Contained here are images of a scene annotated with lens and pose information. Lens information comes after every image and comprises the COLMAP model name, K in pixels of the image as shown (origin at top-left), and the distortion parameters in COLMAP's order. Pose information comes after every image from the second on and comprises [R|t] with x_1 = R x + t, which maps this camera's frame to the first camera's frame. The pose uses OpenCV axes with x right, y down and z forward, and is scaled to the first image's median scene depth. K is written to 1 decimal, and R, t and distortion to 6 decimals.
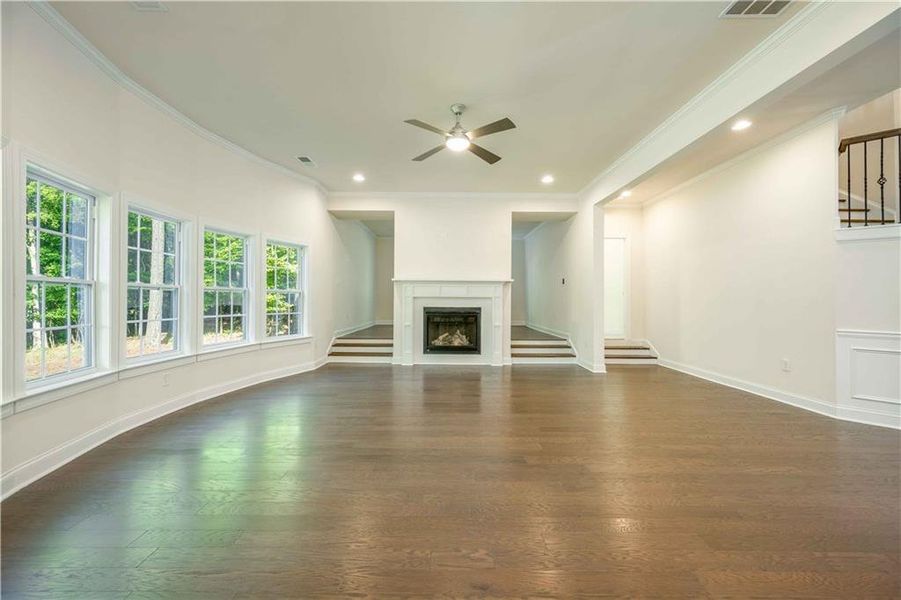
lens RADIAL K [[361.1, 0, 446.1], [0, 361.1, 297.8], [0, 0, 1]] dist [0.002072, -0.000410]
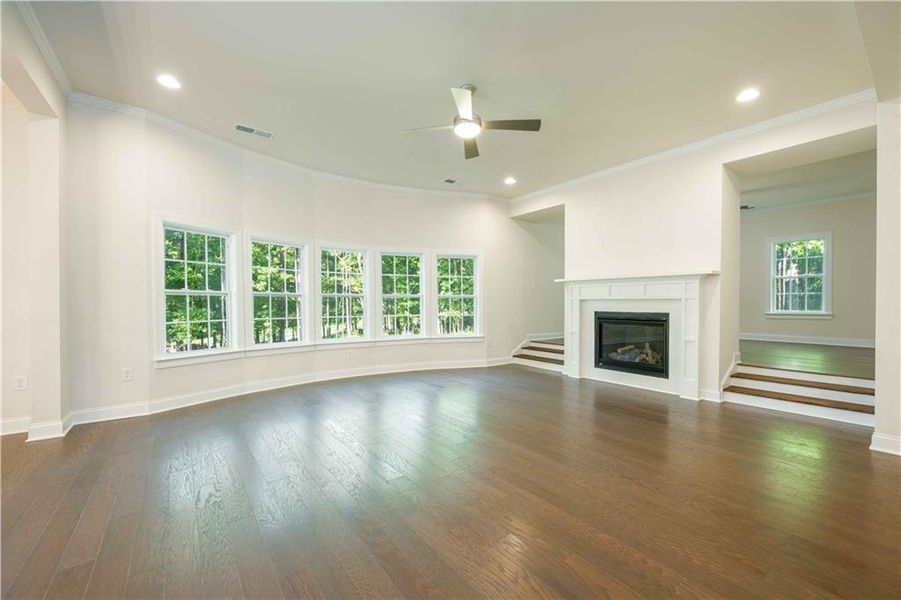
lens RADIAL K [[361.1, 0, 448.6], [0, 361.1, 308.1], [0, 0, 1]] dist [0.002072, -0.000410]
pose [[0.595854, 0.005406, -0.803075, 0.408363], [0.006895, 0.999906, 0.011847, 0.006066], [0.803063, -0.012596, 0.595761, 0.229227]]
